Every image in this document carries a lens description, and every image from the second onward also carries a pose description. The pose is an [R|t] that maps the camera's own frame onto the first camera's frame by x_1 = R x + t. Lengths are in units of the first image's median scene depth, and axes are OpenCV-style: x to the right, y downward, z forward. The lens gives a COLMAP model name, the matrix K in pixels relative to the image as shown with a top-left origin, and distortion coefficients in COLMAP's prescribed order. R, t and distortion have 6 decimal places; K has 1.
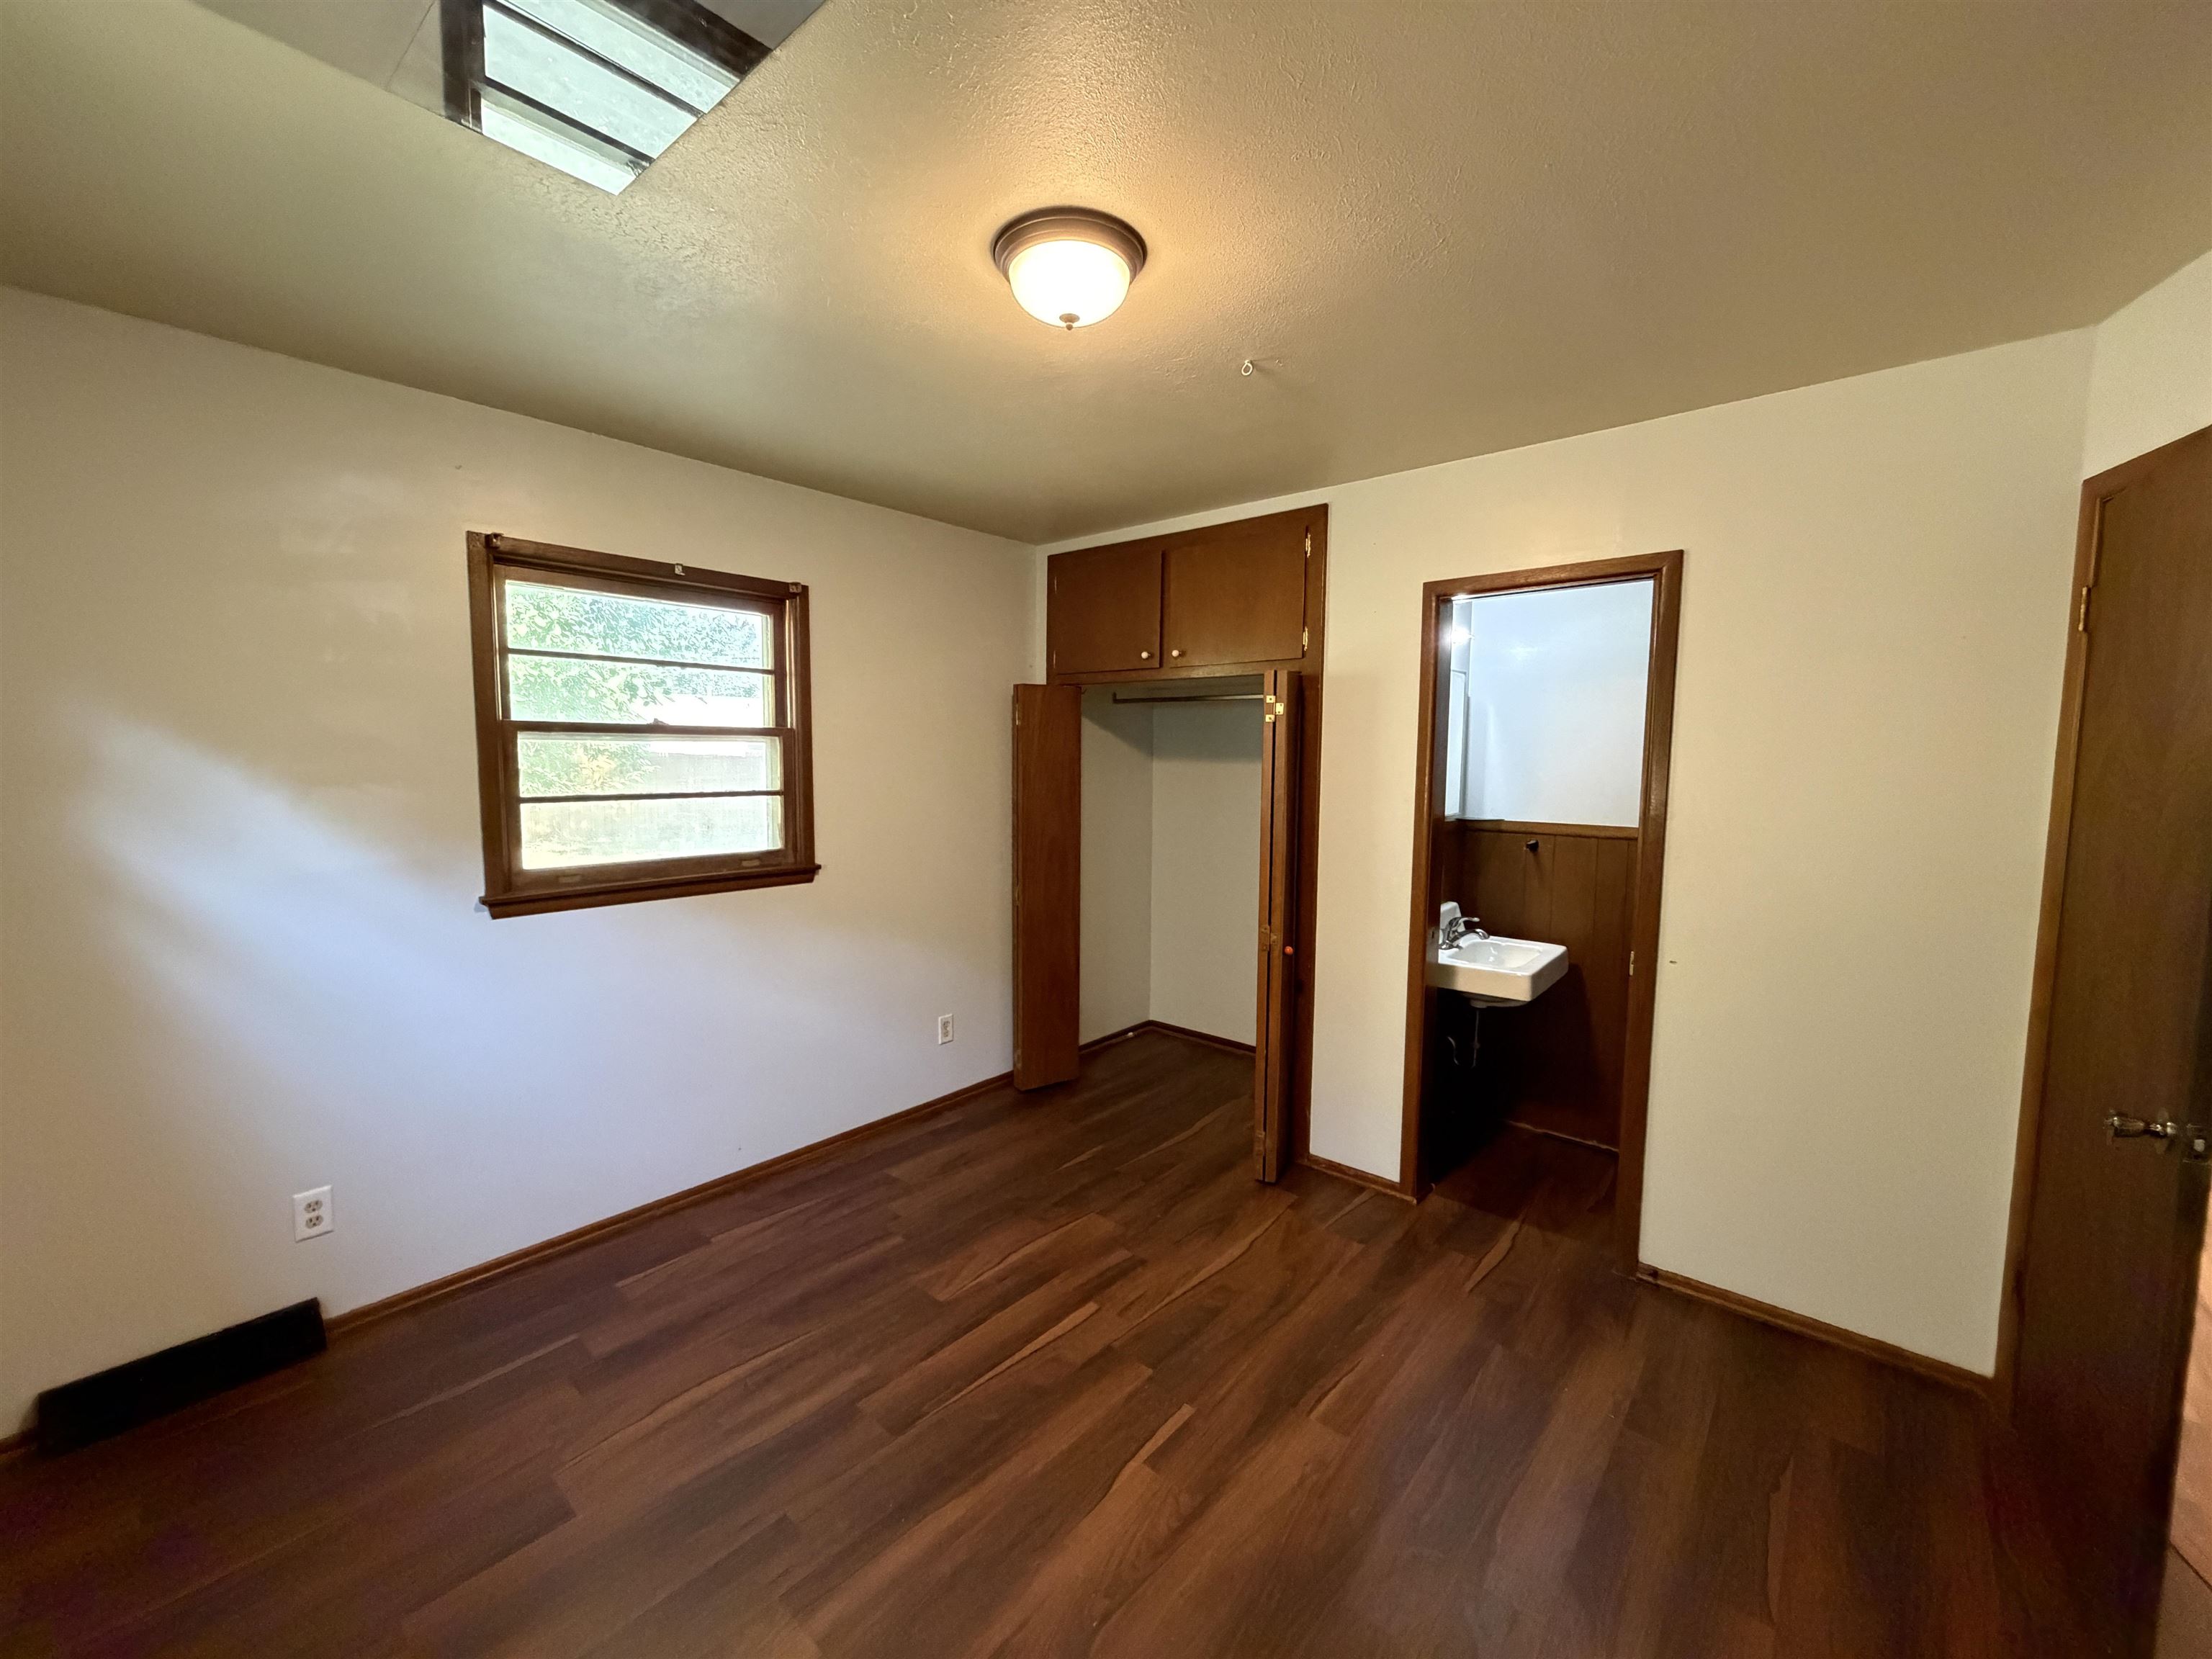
lens RADIAL K [[891.3, 0, 1091.3], [0, 891.3, 824.1], [0, 0, 1]] dist [-0.001815, -0.000188]
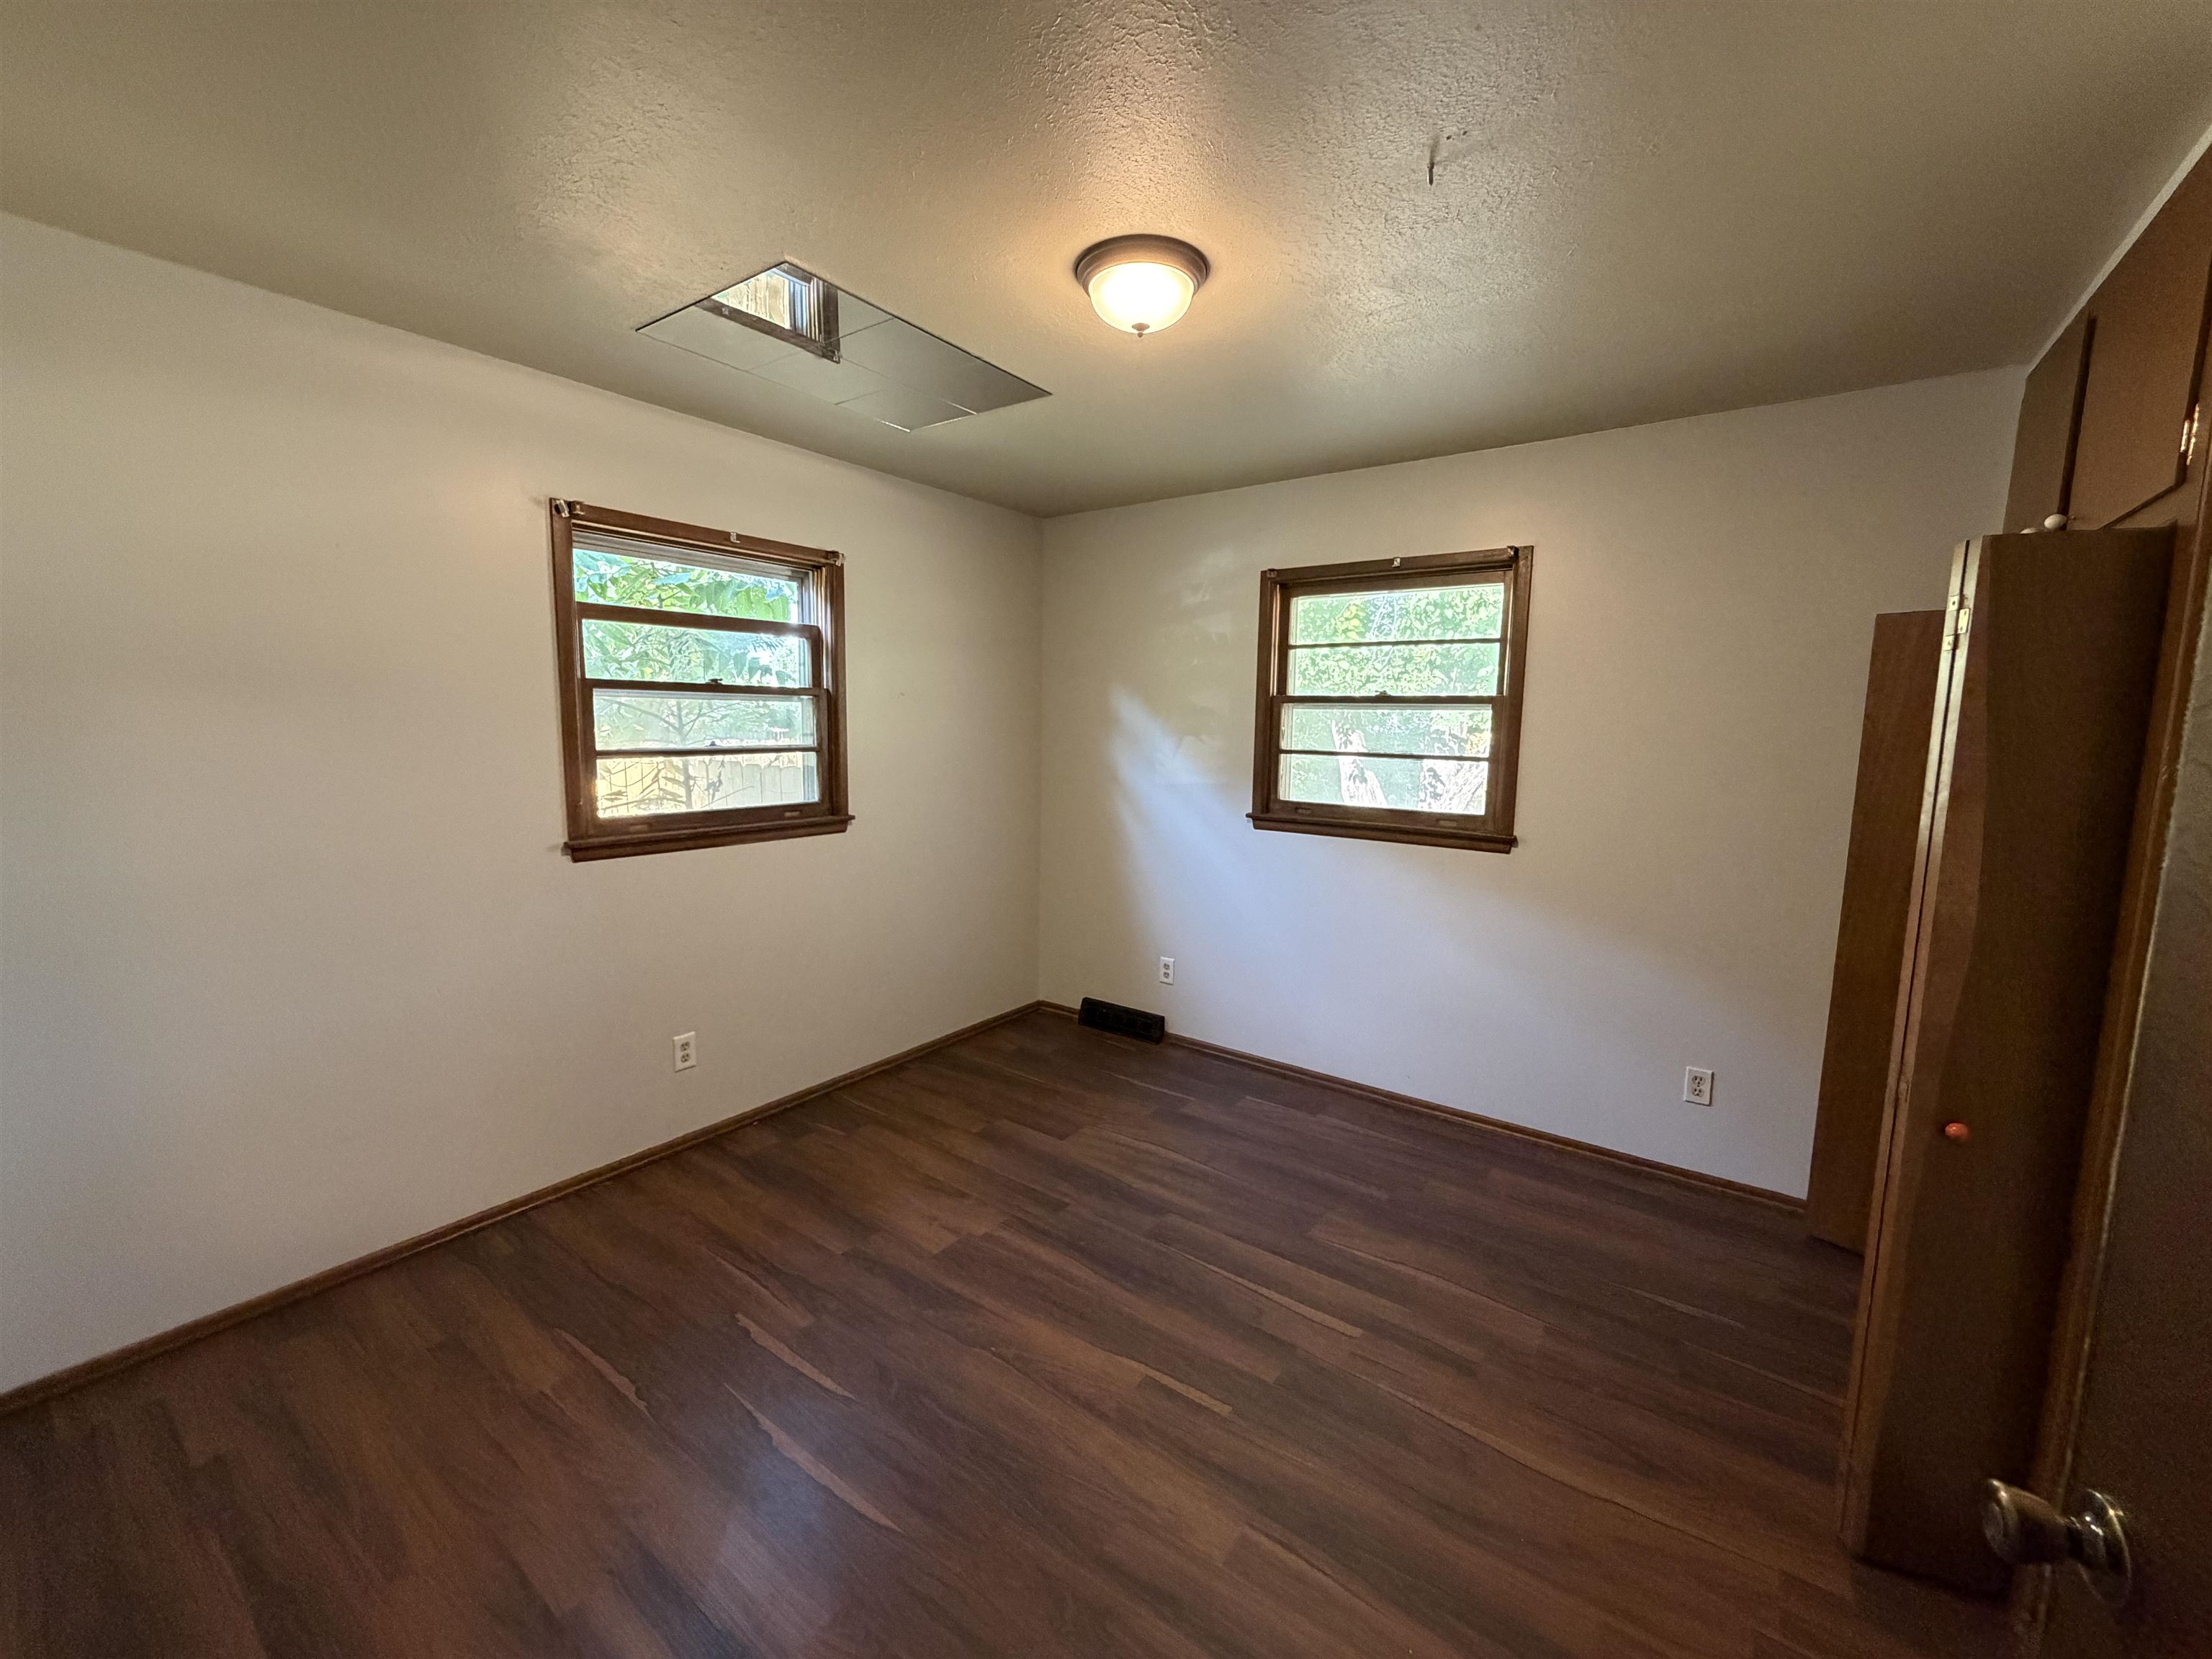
lens RADIAL K [[883.4, 0, 1096.8], [0, 883.4, 825.9], [0, 0, 1]] dist [-0.000813, 0.000756]
pose [[0.078392, 0.111941, -0.990618, 0.772940], [-0.101853, 0.989376, 0.103740, -0.024978], [0.991706, 0.092765, 0.088960, 0.594616]]
